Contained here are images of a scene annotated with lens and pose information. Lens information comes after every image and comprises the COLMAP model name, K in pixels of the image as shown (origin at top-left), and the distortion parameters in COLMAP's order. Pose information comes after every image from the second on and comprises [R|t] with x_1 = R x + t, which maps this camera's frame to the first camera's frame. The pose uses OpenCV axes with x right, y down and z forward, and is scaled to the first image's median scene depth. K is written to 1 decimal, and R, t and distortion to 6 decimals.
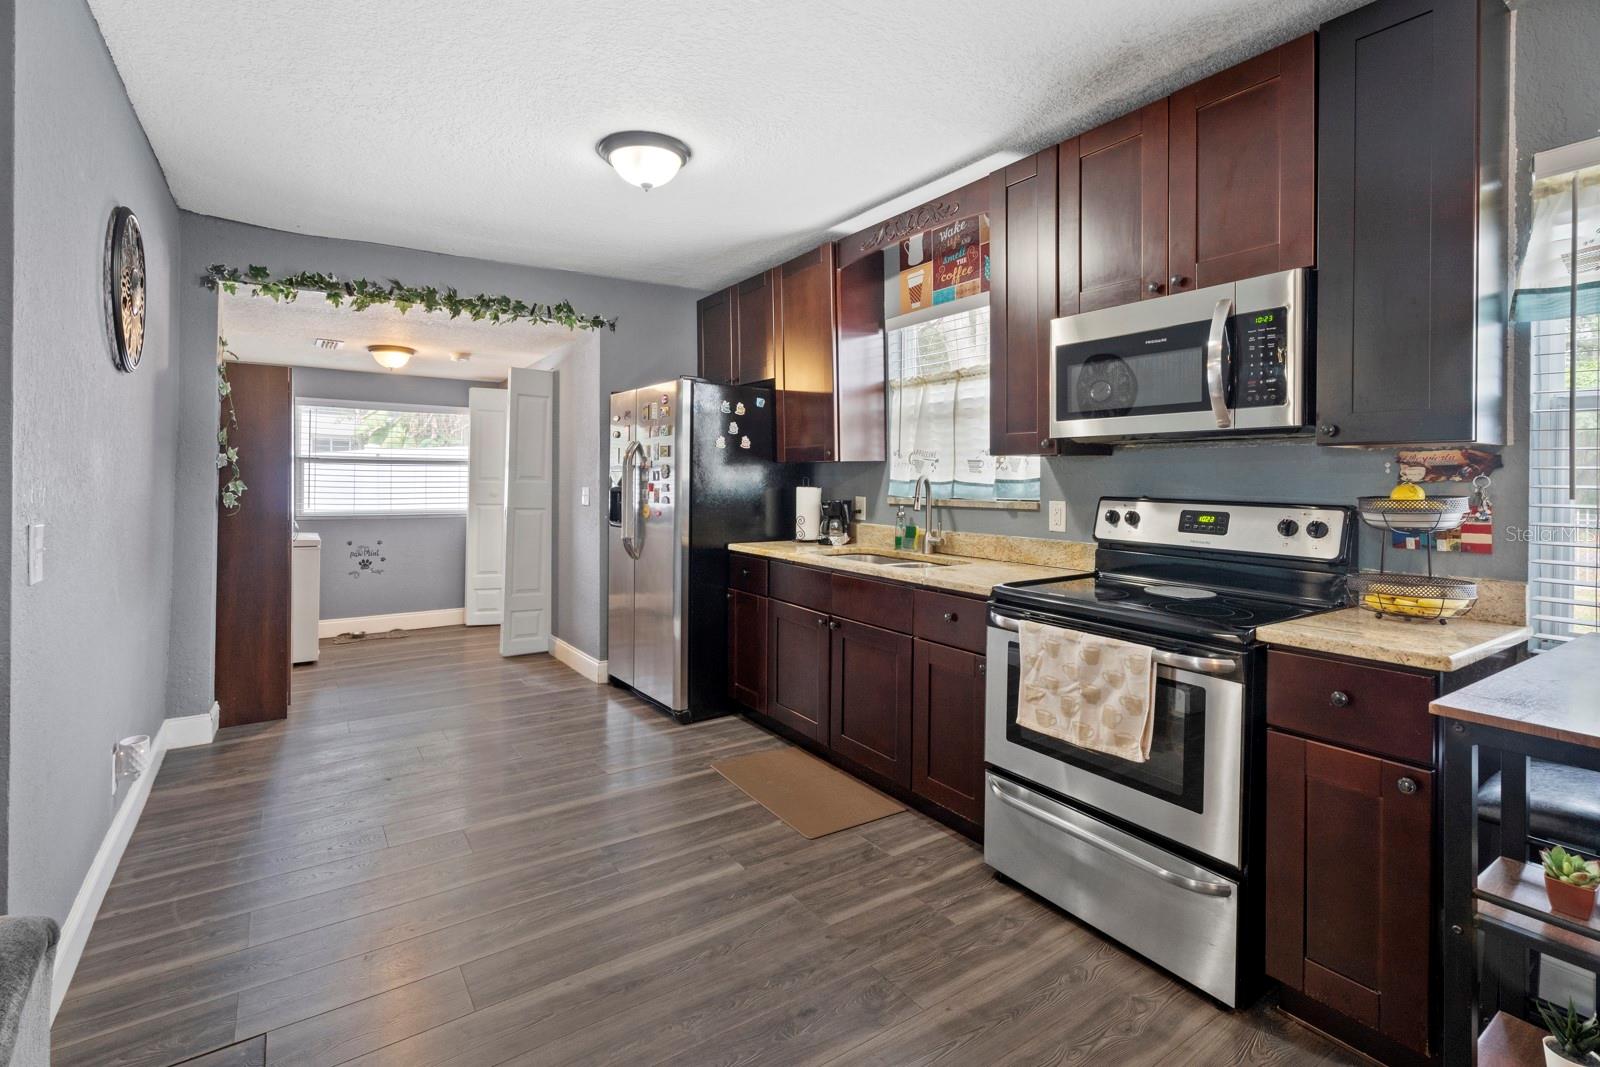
lens RADIAL K [[736.4, 0, 795.9], [0, 736.4, 479.2], [0, 0, 1]] dist [0.000889, 0.000518]
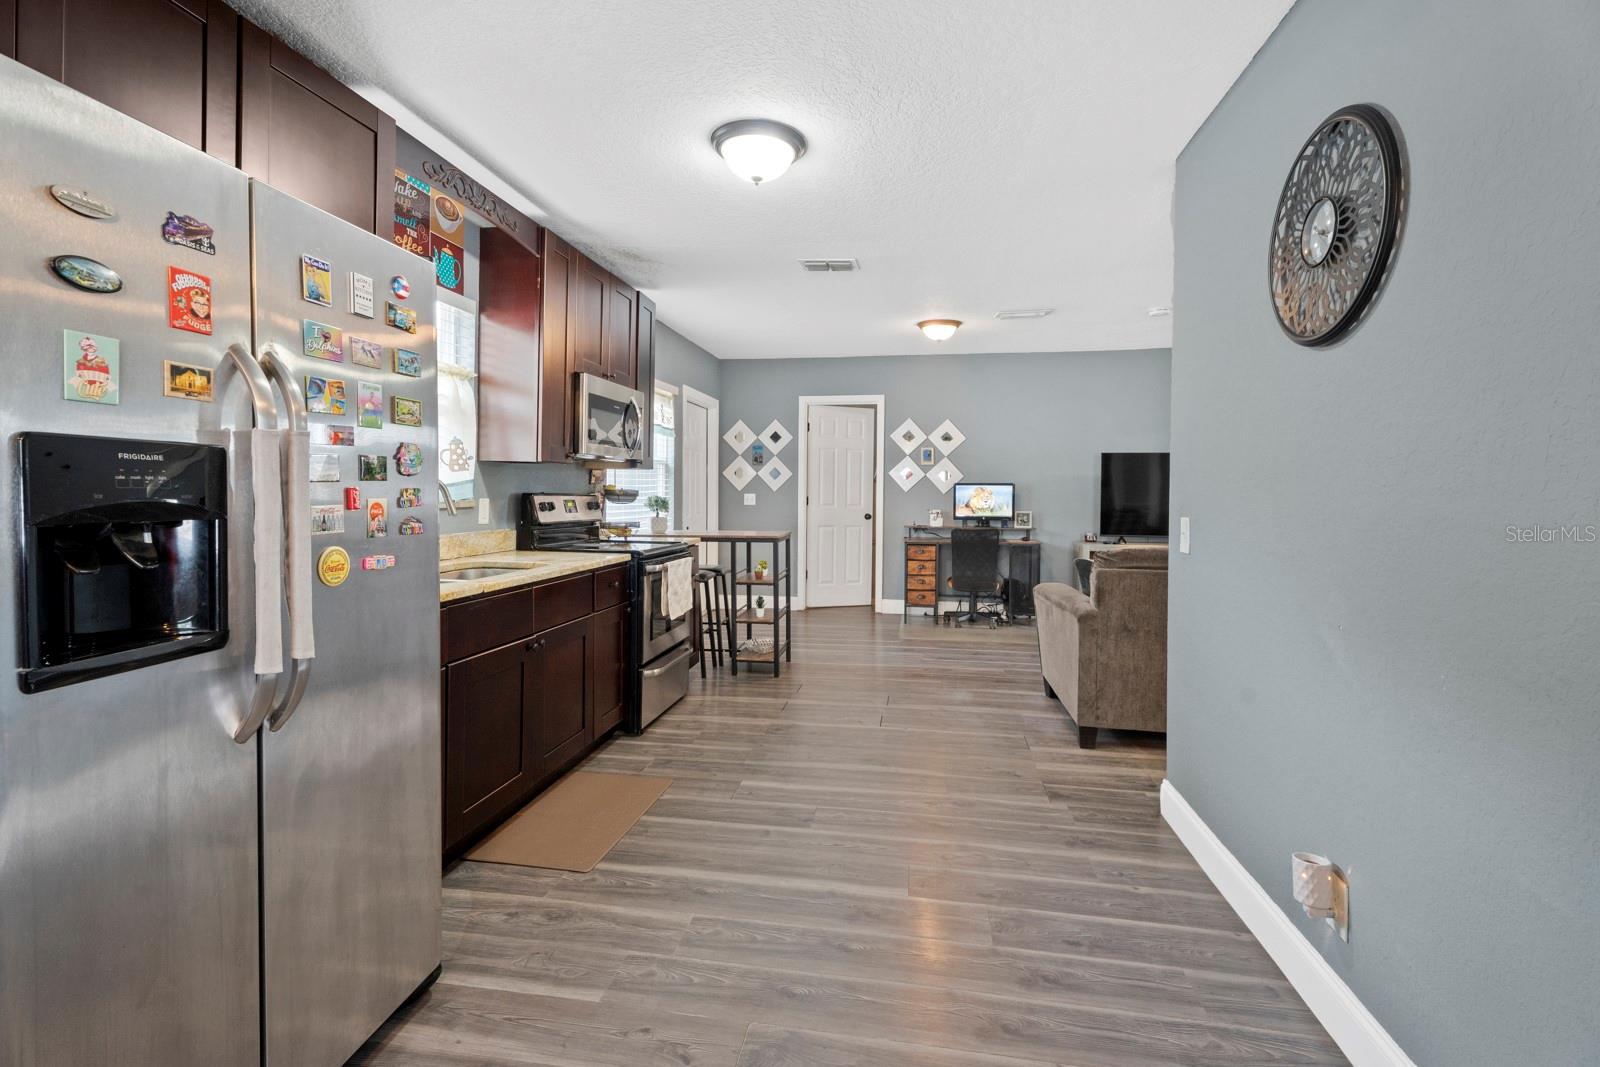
lens RADIAL K [[725.4, 0, 792.0], [0, 725.4, 502.8], [0, 0, 1]] dist [0.000613, 0.000034]
pose [[-0.713807, -0.026356, 0.699846, -0.682897], [-0.015012, 0.999638, 0.022335, 0.001689], [-0.700181, 0.005437, -0.713944, 1.237419]]
